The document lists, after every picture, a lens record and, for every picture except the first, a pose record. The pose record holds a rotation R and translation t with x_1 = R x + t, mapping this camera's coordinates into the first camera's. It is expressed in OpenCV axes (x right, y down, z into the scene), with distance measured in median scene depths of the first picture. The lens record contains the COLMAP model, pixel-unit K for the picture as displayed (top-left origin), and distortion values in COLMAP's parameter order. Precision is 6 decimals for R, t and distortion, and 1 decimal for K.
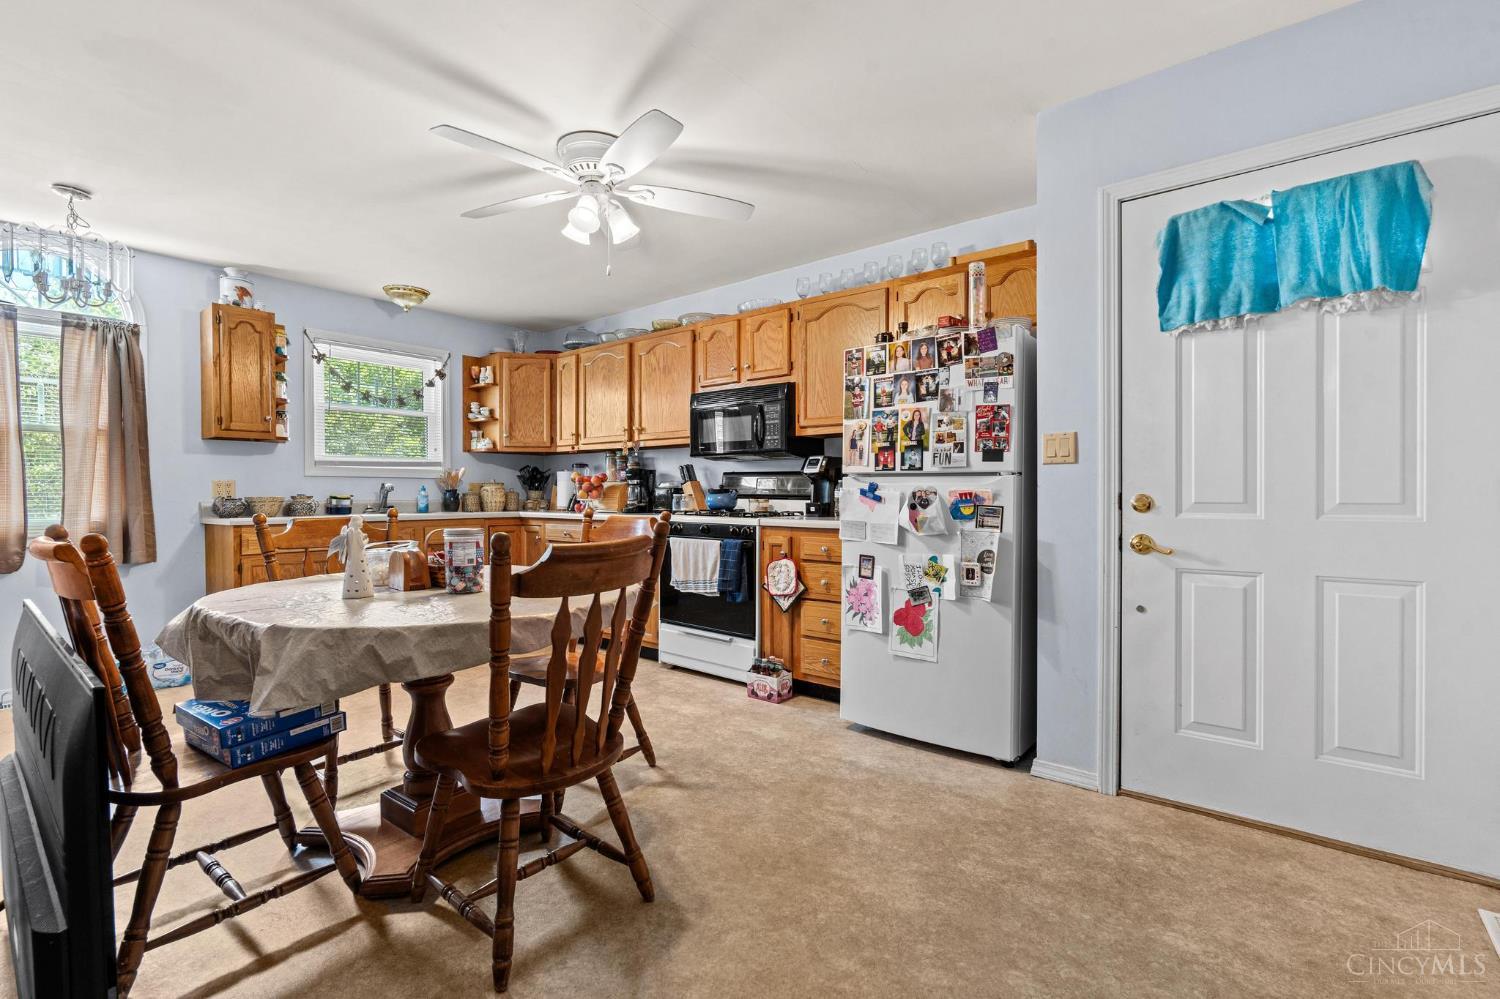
lens RADIAL K [[684.9, 0, 748.4], [0, 684.9, 491.9], [0, 0, 1]] dist [-0.001805, 0.000255]
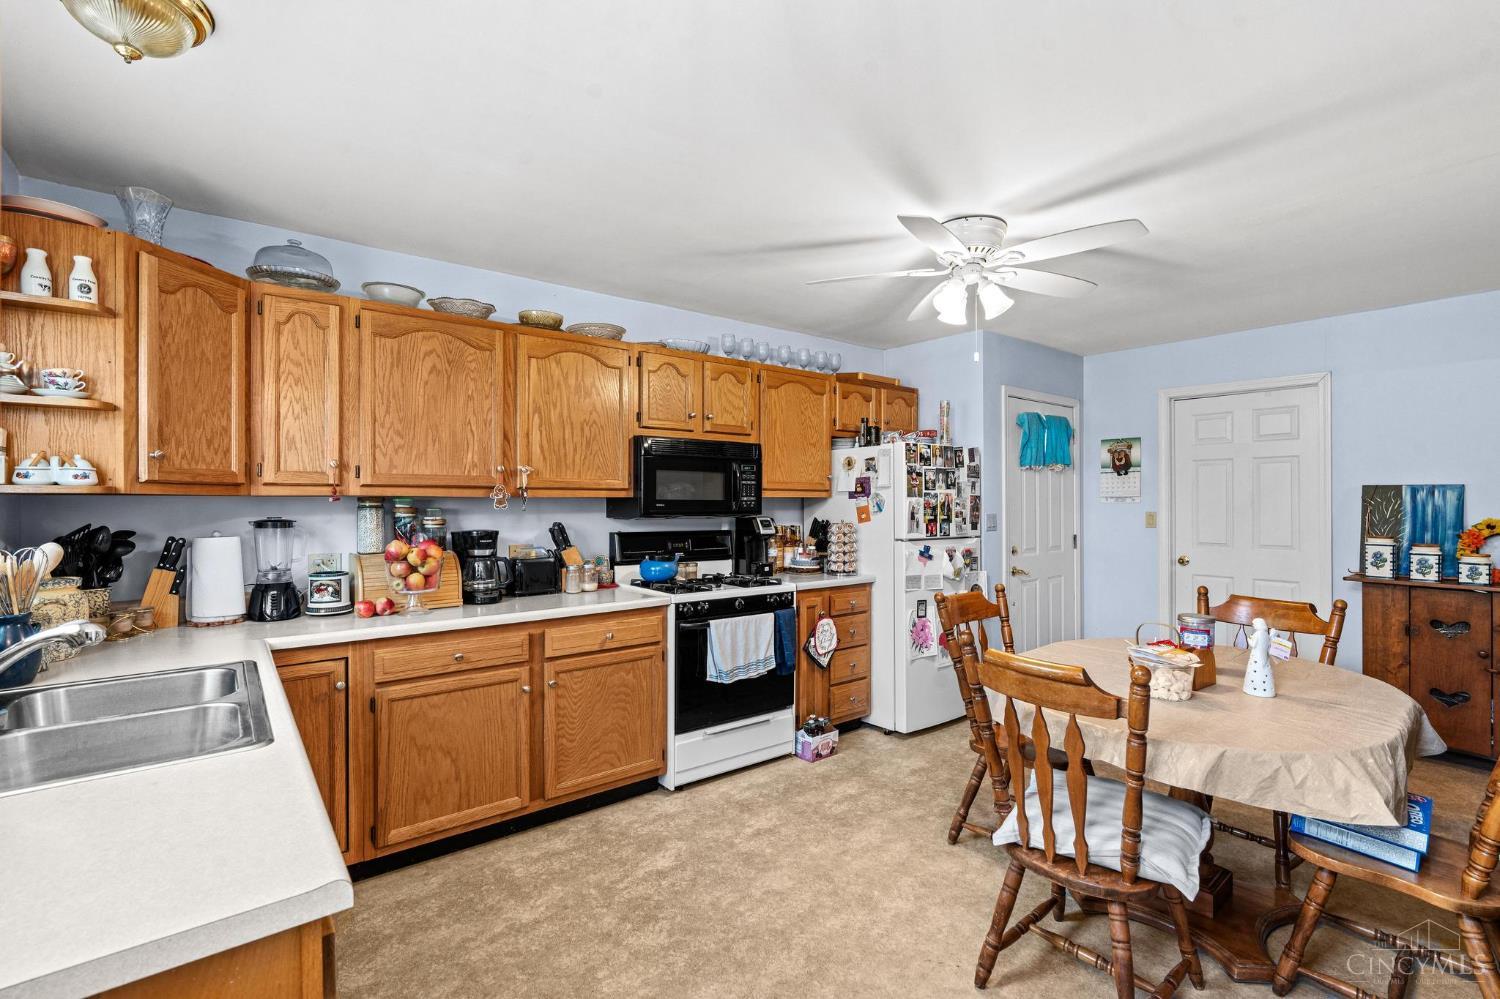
lens RADIAL K [[673.3, 0, 772.6], [0, 673.3, 503.3], [0, 0, 1]] dist [-0.001817, -0.000088]
pose [[0.194258, 0.000881, 0.980950, -1.179800], [0.001819, 0.999998, -0.001259, -0.095876], [-0.980949, 0.002028, 0.194256, 1.041254]]
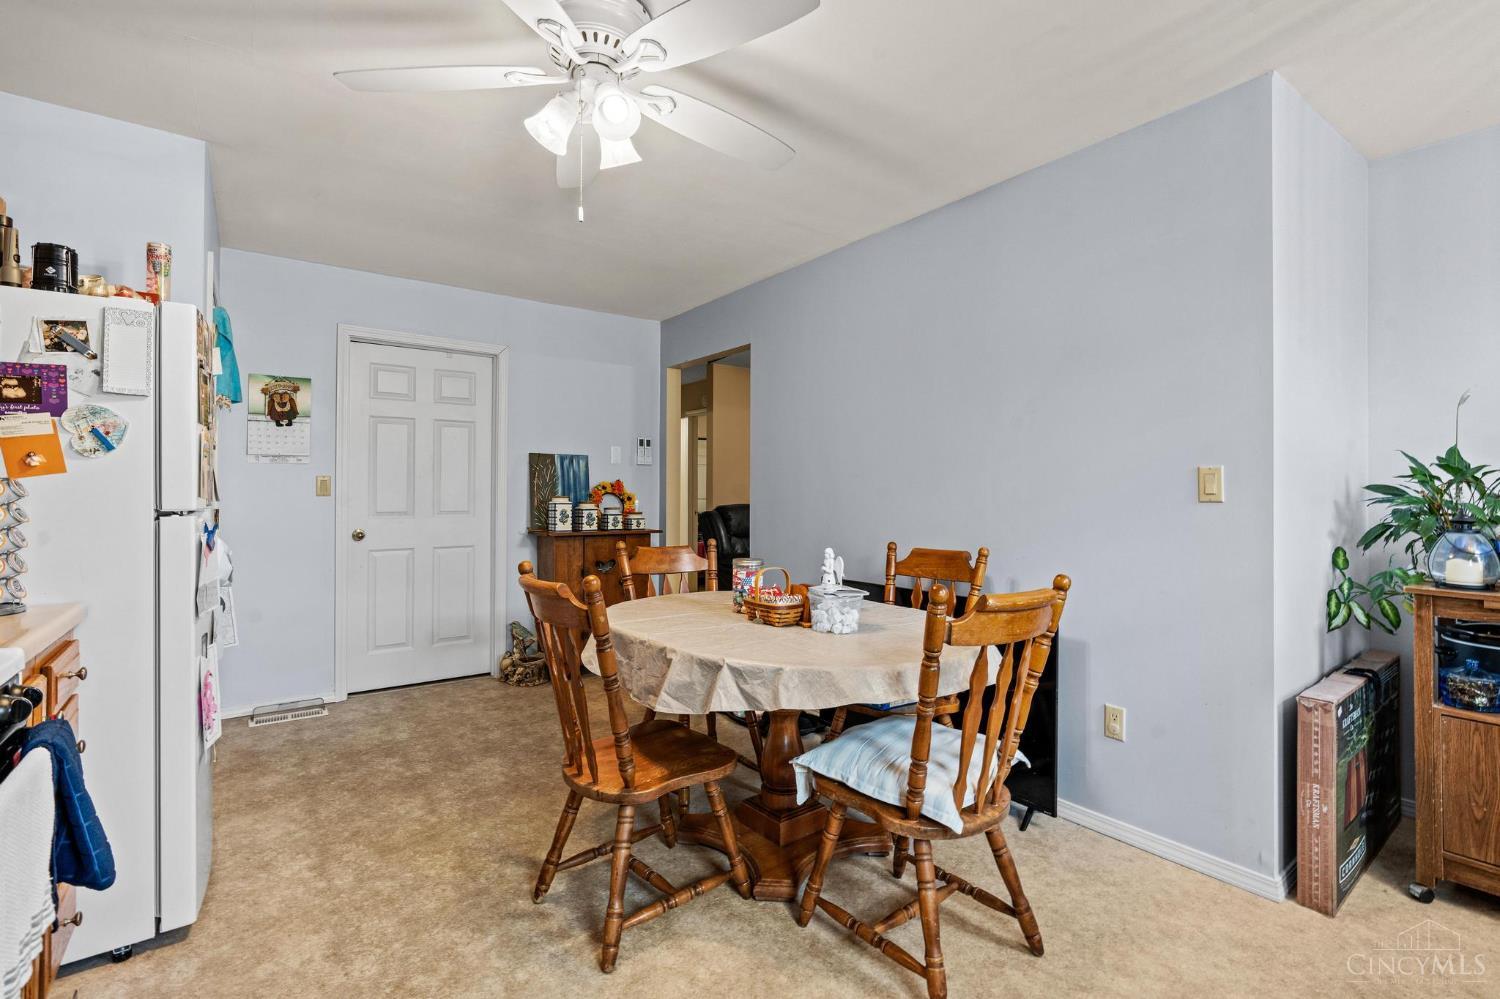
lens RADIAL K [[684.9, 0, 748.4], [0, 684.9, 491.9], [0, 0, 1]] dist [-0.001805, 0.000255]
pose [[-0.966473, 0.002073, 0.256760, -0.506054], [0.002783, 0.999993, 0.002400, -0.045763], [-0.256753, 0.003034, -0.966472, 1.513714]]
